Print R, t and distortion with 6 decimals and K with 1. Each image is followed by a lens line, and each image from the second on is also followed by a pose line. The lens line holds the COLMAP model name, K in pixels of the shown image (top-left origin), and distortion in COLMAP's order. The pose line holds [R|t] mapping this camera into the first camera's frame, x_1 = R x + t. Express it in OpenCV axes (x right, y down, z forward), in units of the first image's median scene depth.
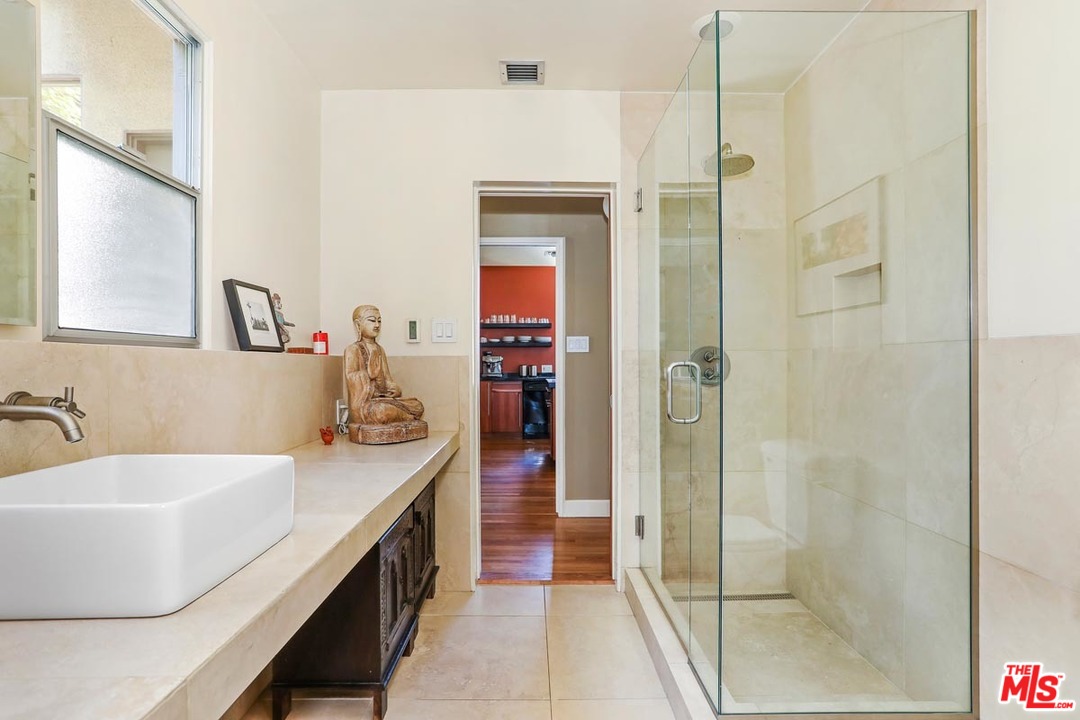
lens RADIAL K [[543.8, 0, 538.9], [0, 543.8, 366.0], [0, 0, 1]] dist [-0.038113, 0.007267]
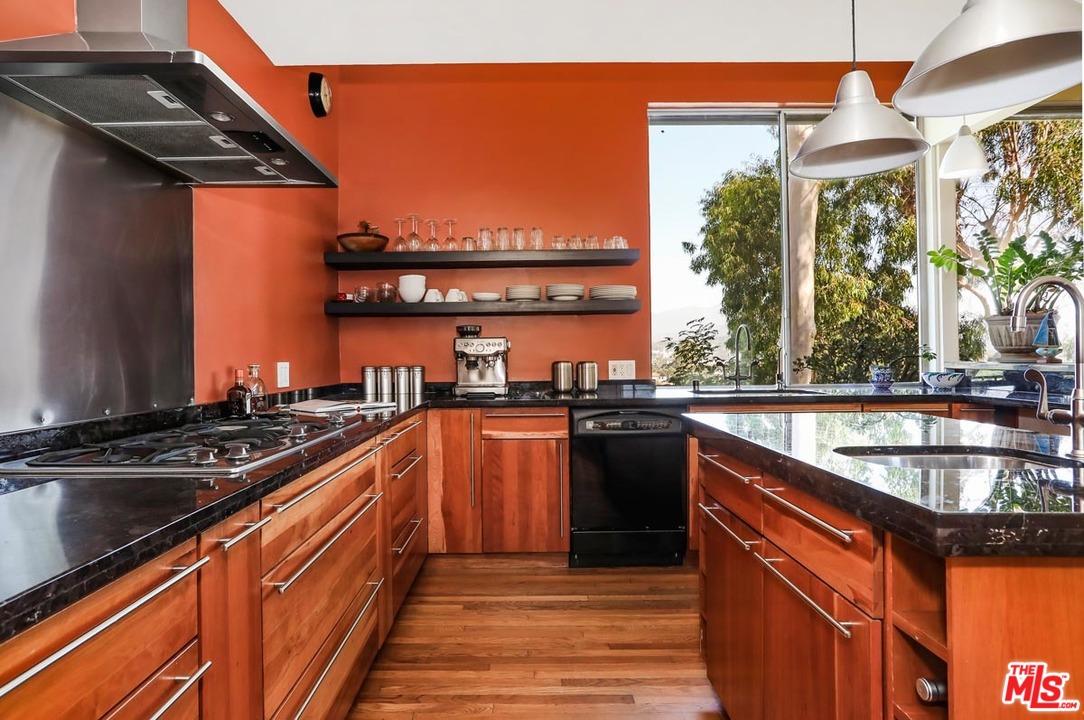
lens RADIAL K [[545.8, 0, 541.4], [0, 545.8, 357.4], [0, 0, 1]] dist [-0.038113, 0.007267]
pose [[0.999854, -0.011764, 0.012359, -0.048769], [0.011788, 0.999929, -0.001878, -0.003978], [-0.012336, 0.002023, 0.999922, 0.626515]]
